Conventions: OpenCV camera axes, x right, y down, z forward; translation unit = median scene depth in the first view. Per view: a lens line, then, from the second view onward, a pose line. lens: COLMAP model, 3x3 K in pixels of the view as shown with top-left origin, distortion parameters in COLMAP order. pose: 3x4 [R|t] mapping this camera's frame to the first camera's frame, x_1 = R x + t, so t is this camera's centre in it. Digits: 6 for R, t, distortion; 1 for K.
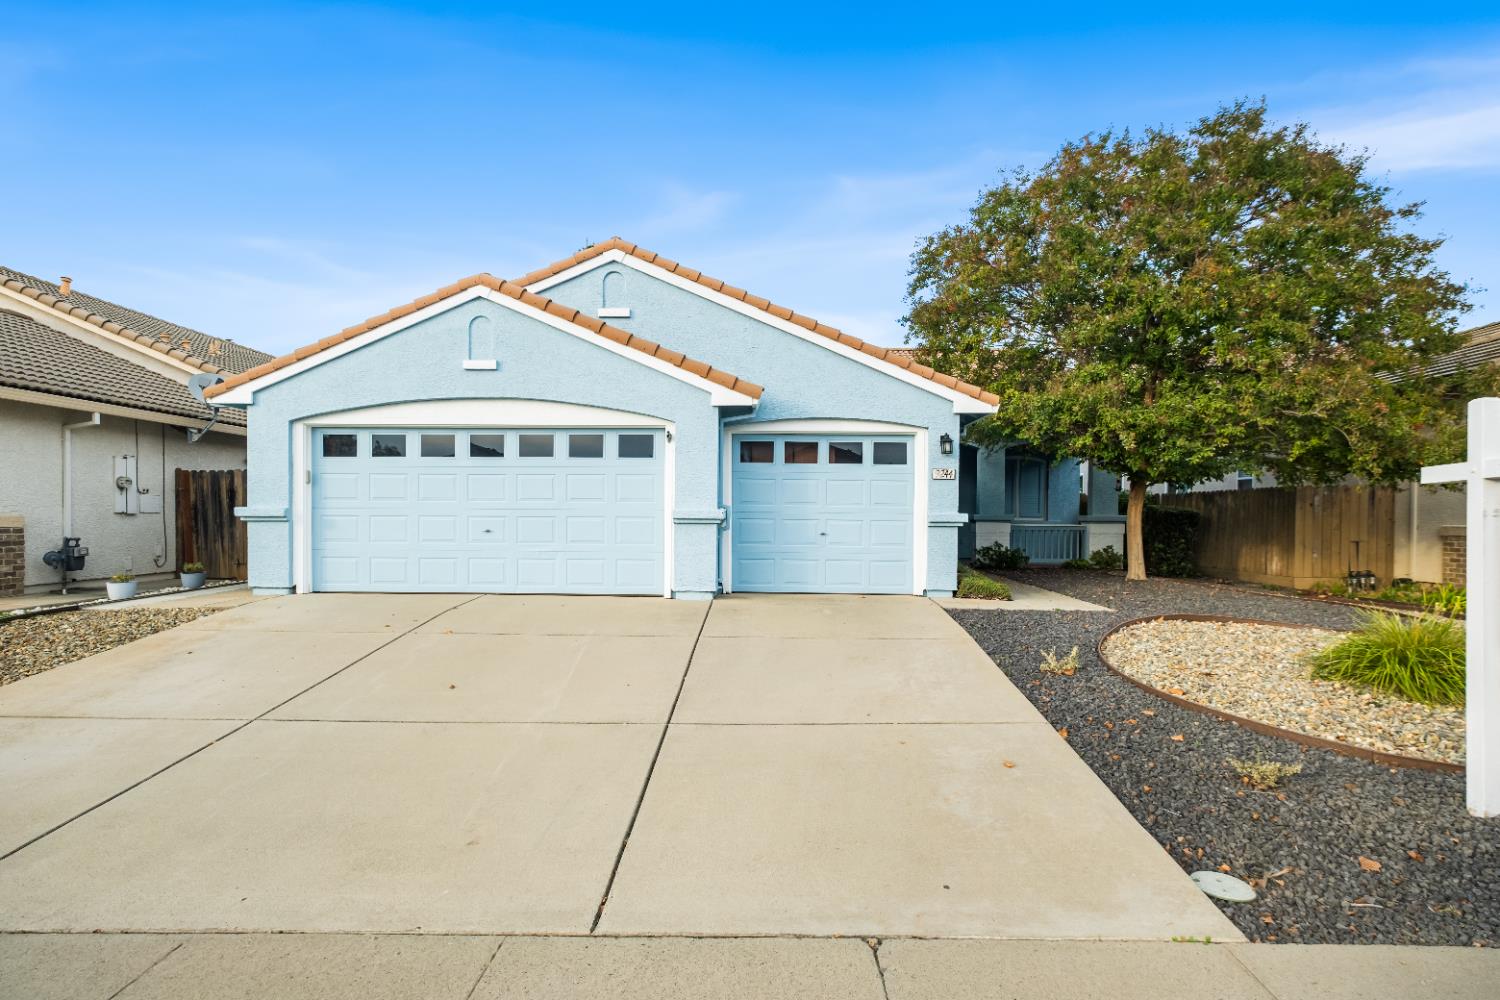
lens RADIAL K [[702.0, 0, 747.5], [0, 702.0, 531.7], [0, 0, 1]] dist [-0.001289, -0.000221]
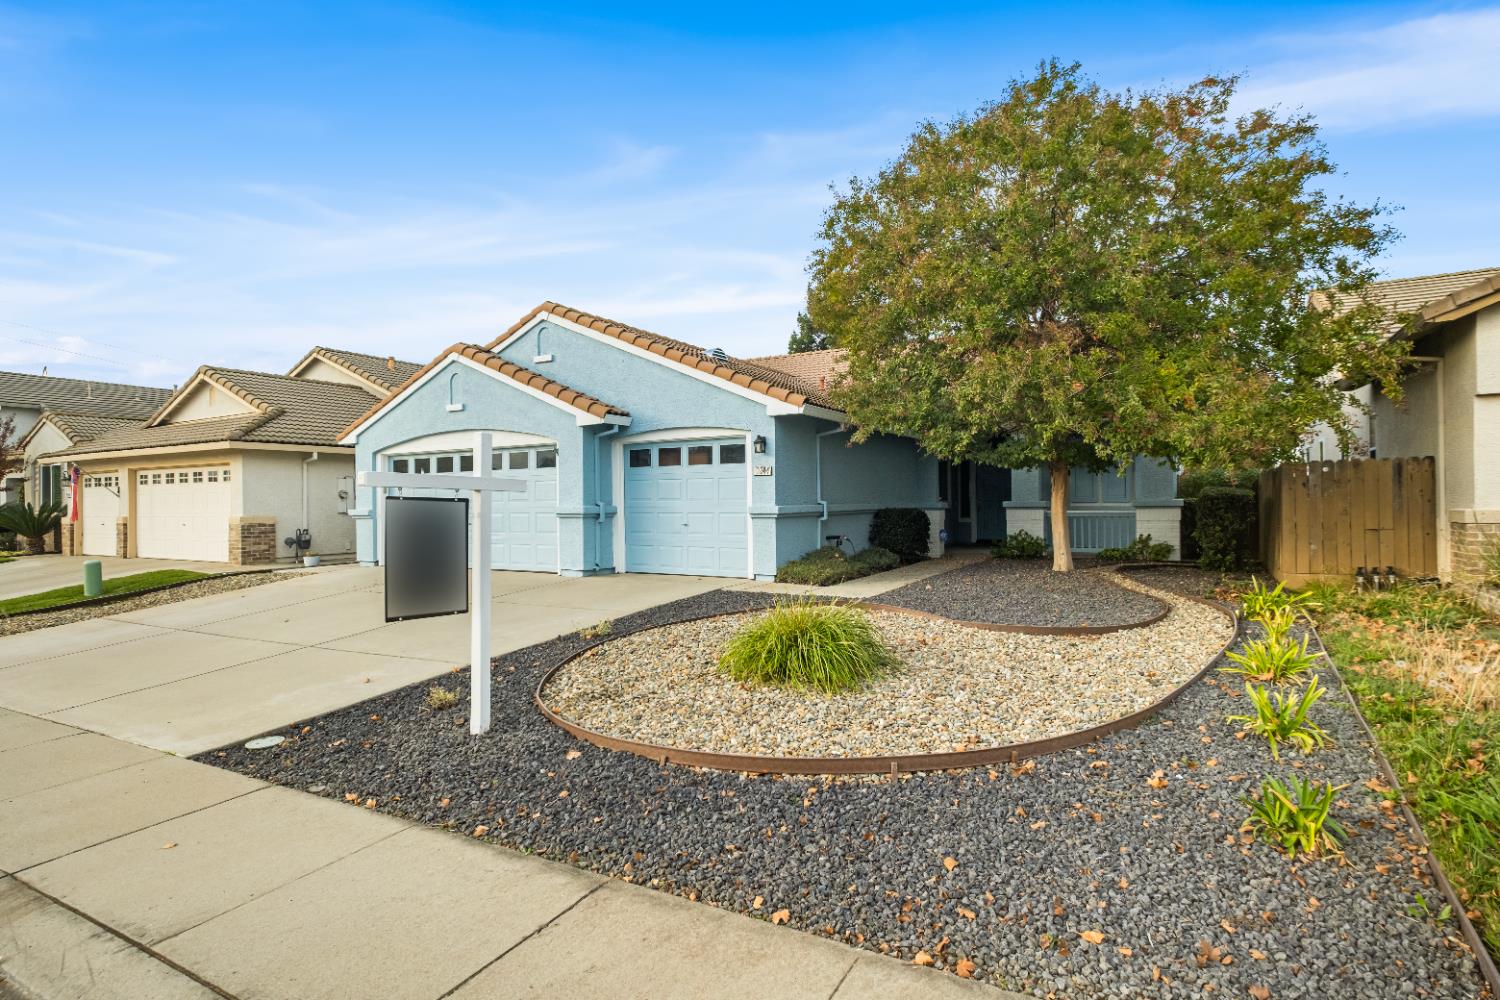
lens RADIAL K [[714.9, 0, 811.0], [0, 714.9, 501.9], [0, 0, 1]] dist [-0.000832, -0.000016]
pose [[0.898661, -0.018034, -0.438272, 0.854263], [0.008576, 0.999686, -0.023549, -0.005140], [0.438559, 0.017404, 0.898534, 0.011914]]
